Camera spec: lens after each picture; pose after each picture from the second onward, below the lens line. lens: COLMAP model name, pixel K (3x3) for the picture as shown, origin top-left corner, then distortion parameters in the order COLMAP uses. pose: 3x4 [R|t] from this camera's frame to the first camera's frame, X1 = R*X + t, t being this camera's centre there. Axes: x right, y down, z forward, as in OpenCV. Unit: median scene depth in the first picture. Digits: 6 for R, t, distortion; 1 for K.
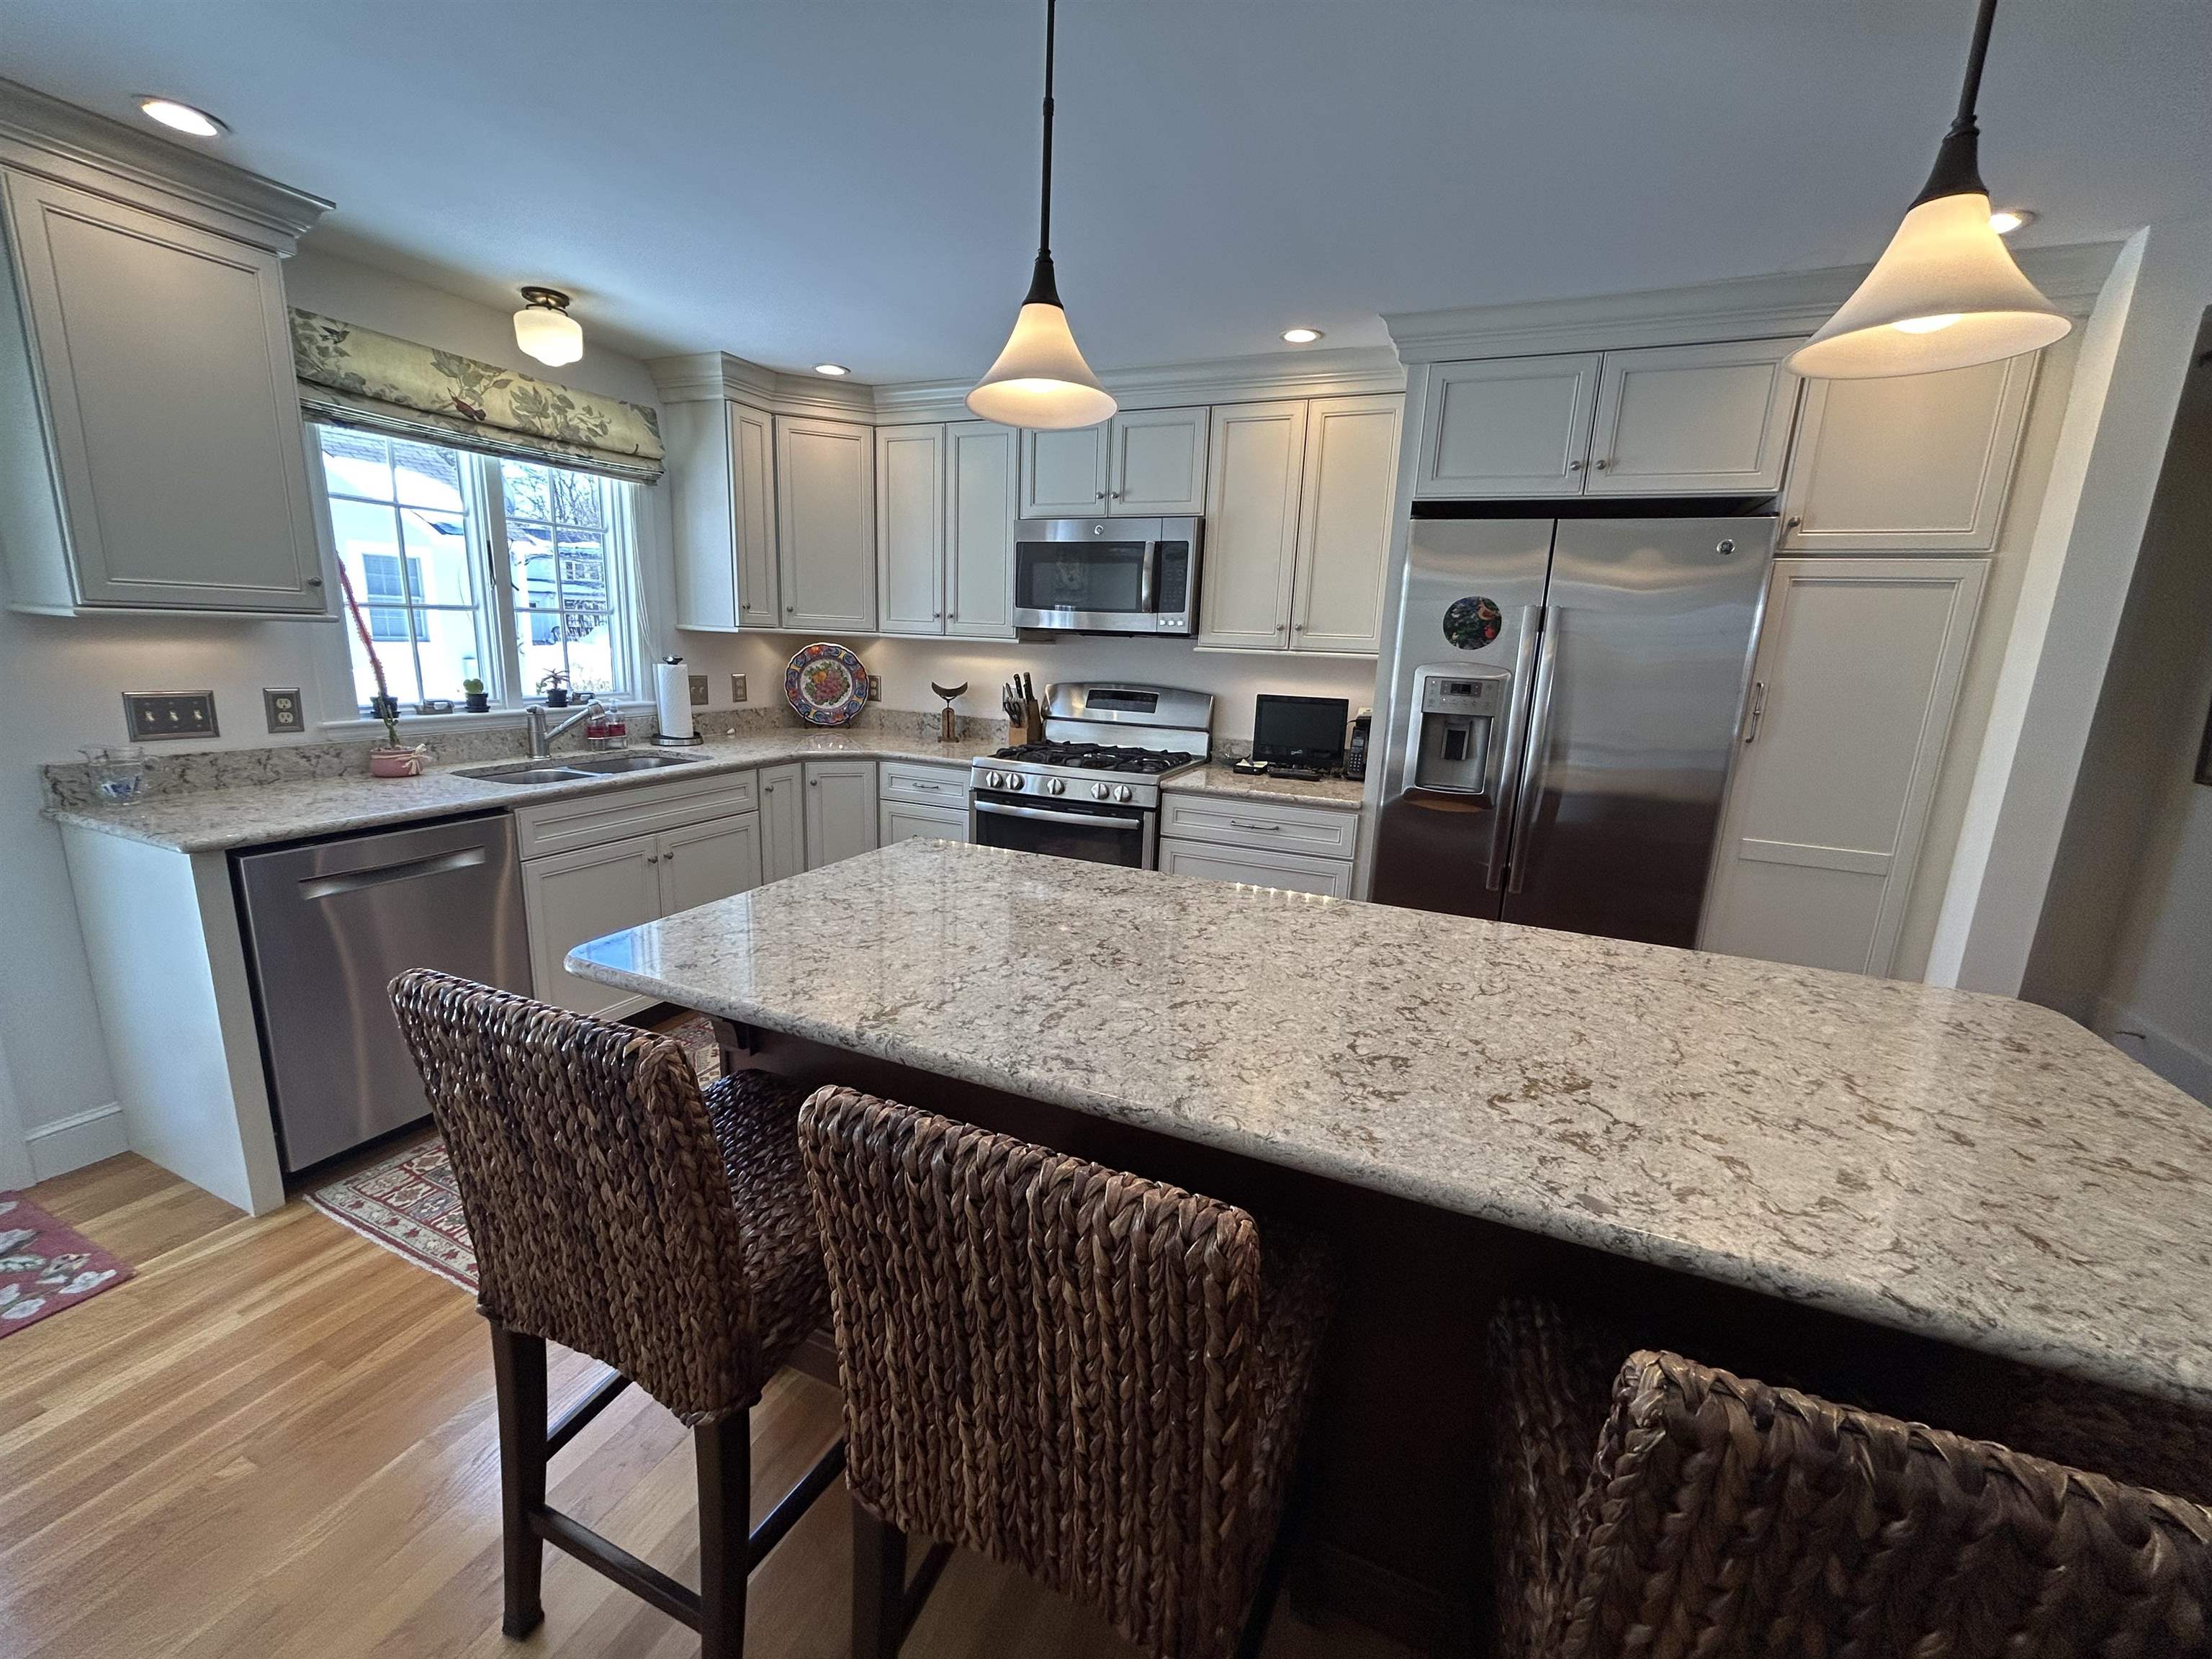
lens RADIAL K [[900.3, 0, 1106.4], [0, 900.3, 820.8], [0, 0, 1]] dist [-0.003585, 0.007305]
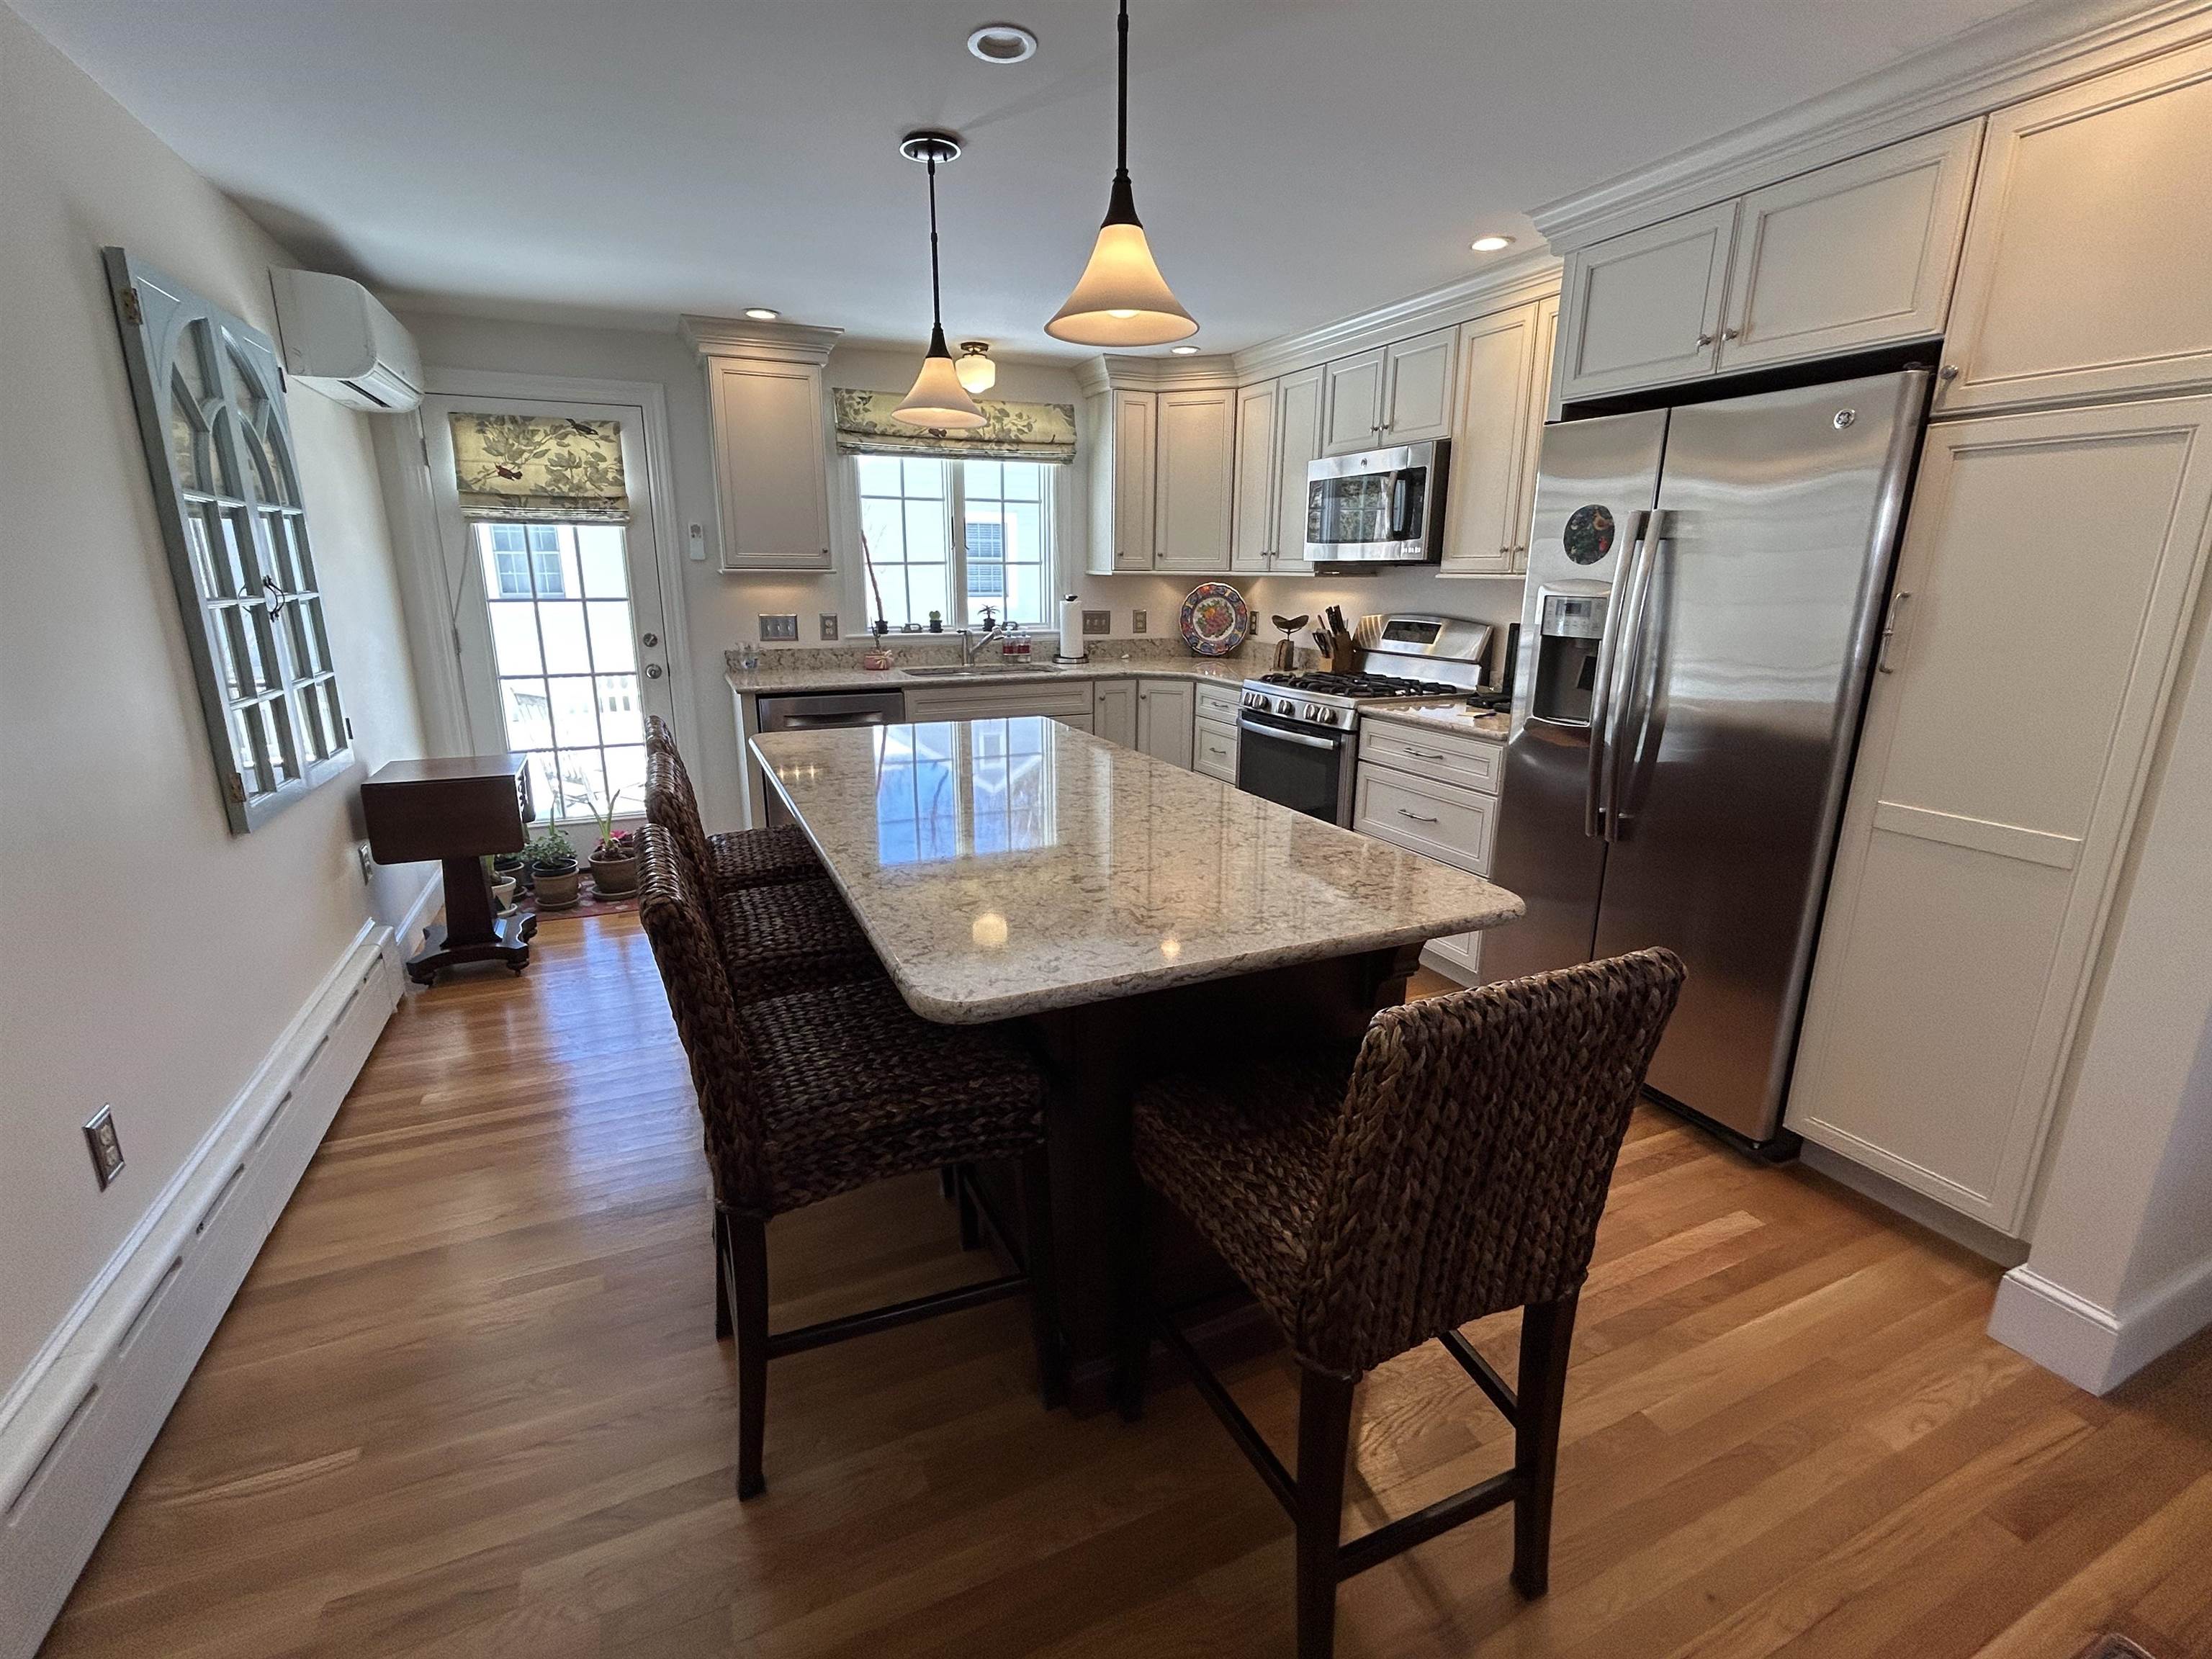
lens RADIAL K [[998.4, 0, 1098.1], [0, 998.4, 824.7], [0, 0, 1]] dist [-0.001452, -0.000128]
pose [[0.736824, 0.134223, -0.662627, 0.629318], [-0.114484, 0.990711, 0.073378, 0.042484], [0.666321, 0.021793, 0.745346, -0.053152]]
